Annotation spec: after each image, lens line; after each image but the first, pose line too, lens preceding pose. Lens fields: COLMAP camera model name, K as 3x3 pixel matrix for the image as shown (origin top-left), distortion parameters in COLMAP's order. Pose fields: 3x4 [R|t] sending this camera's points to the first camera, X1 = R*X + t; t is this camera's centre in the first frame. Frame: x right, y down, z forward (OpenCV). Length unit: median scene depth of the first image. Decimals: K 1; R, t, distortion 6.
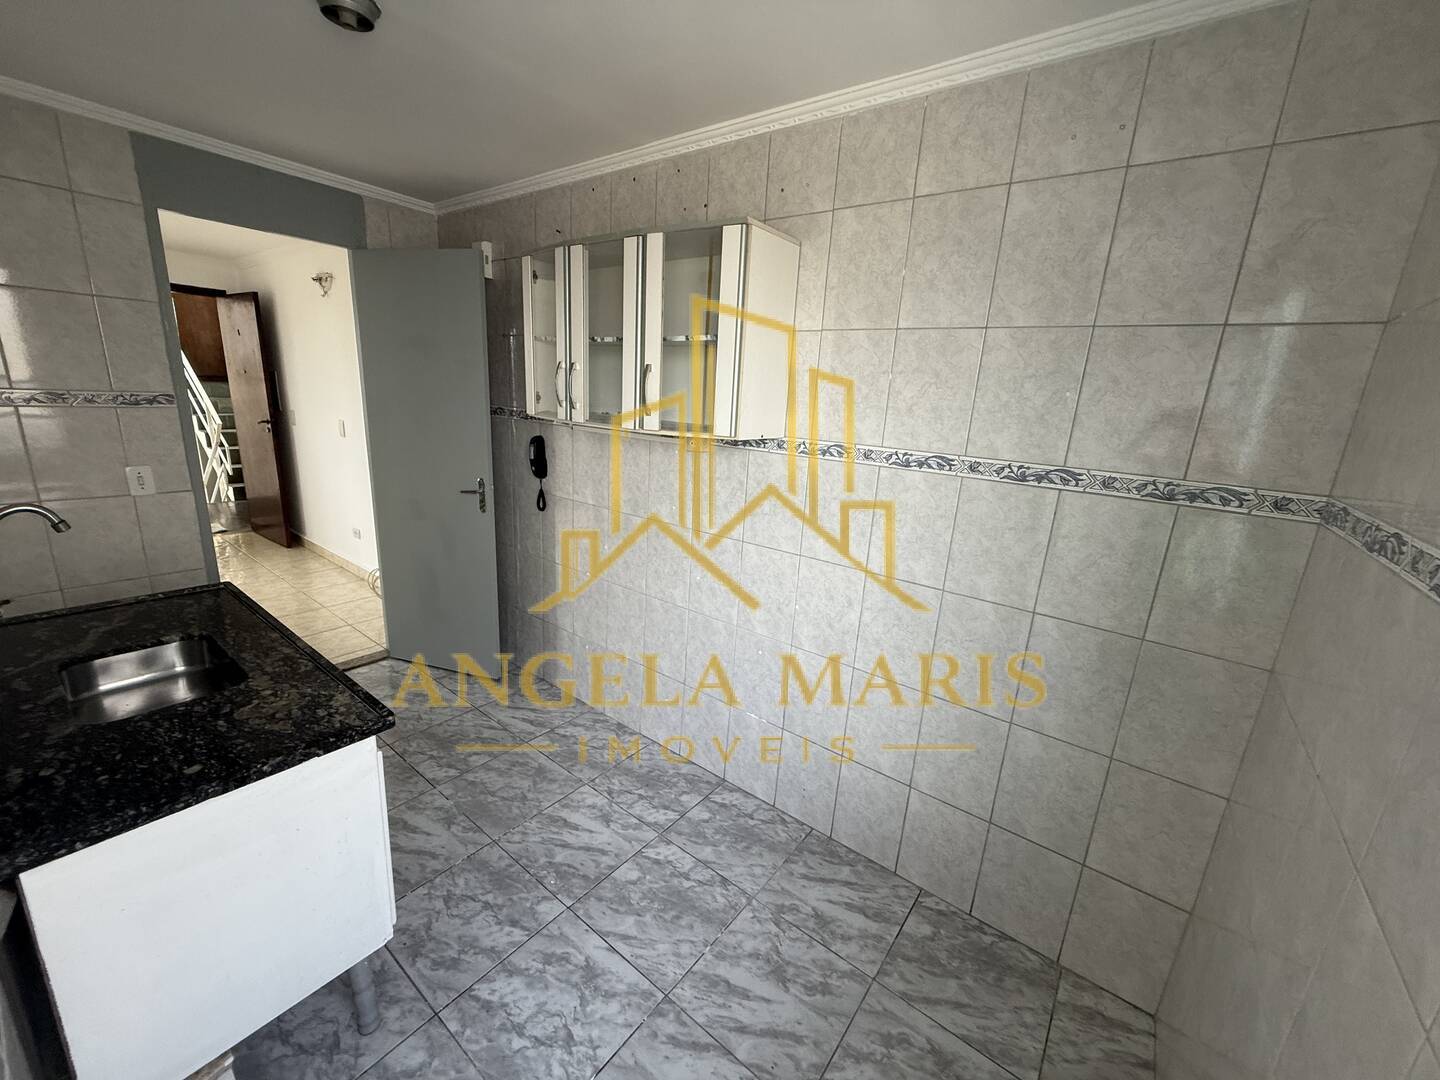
lens RADIAL K [[574.6, 0, 733.3], [0, 574.6, 531.6], [0, 0, 1]] dist [0.001734, 0.000327]
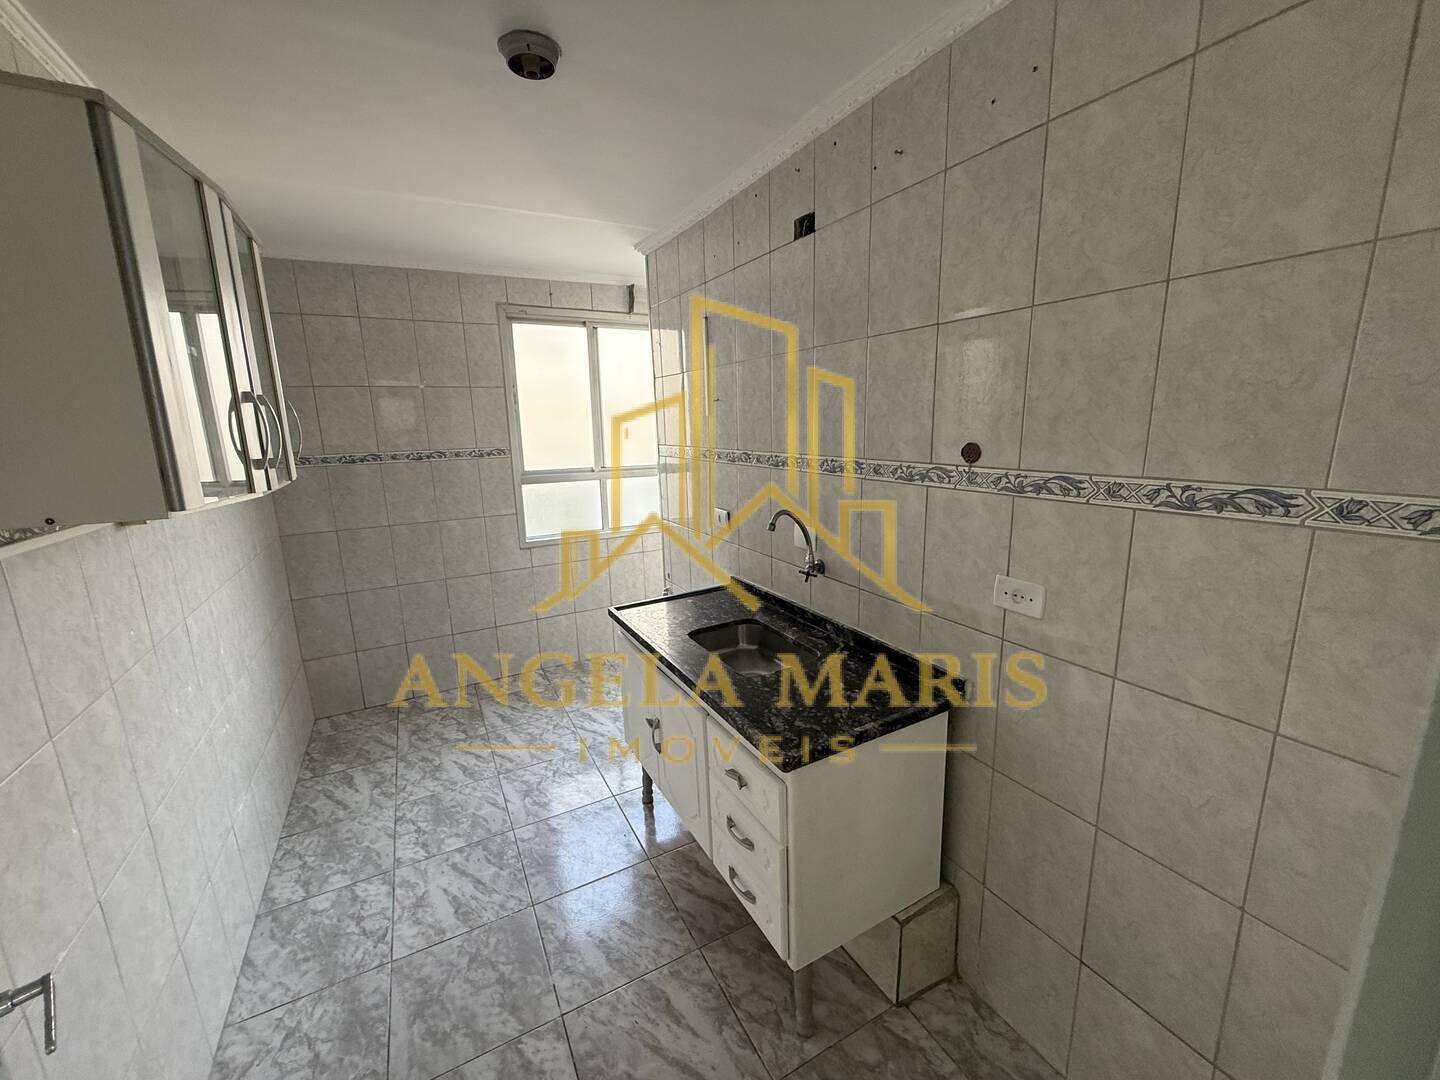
lens RADIAL K [[574.6, 0, 728.7], [0, 574.6, 548.0], [0, 0, 1]] dist [0.001734, 0.000327]
pose [[-0.912186, -0.130521, 0.388435, -1.210851], [0.059663, 0.895513, 0.441019, -0.463898], [-0.405410, 0.425466, -0.809087, 1.678000]]
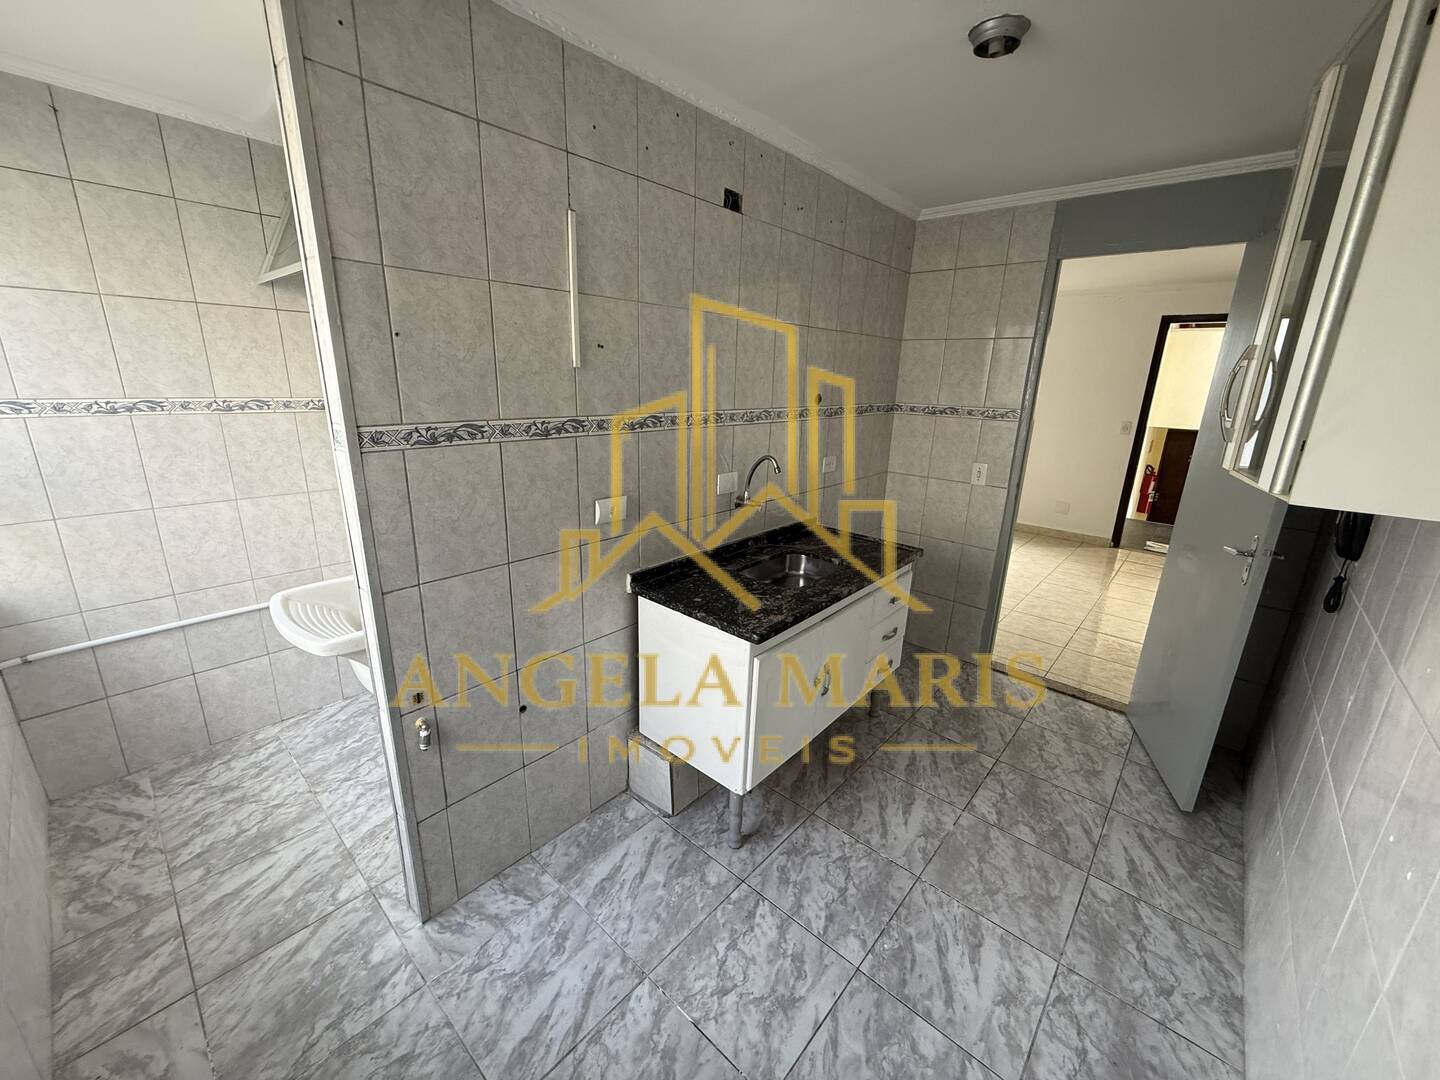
lens RADIAL K [[574.6, 0, 702.4], [0, 574.6, 535.2], [0, 0, 1]] dist [0.001734, 0.000327]
pose [[-0.090790, 0.213145, -0.972793, 0.494564], [-0.270834, 0.934725, 0.230081, -0.125066], [0.958335, 0.284355, -0.027137, 0.642336]]
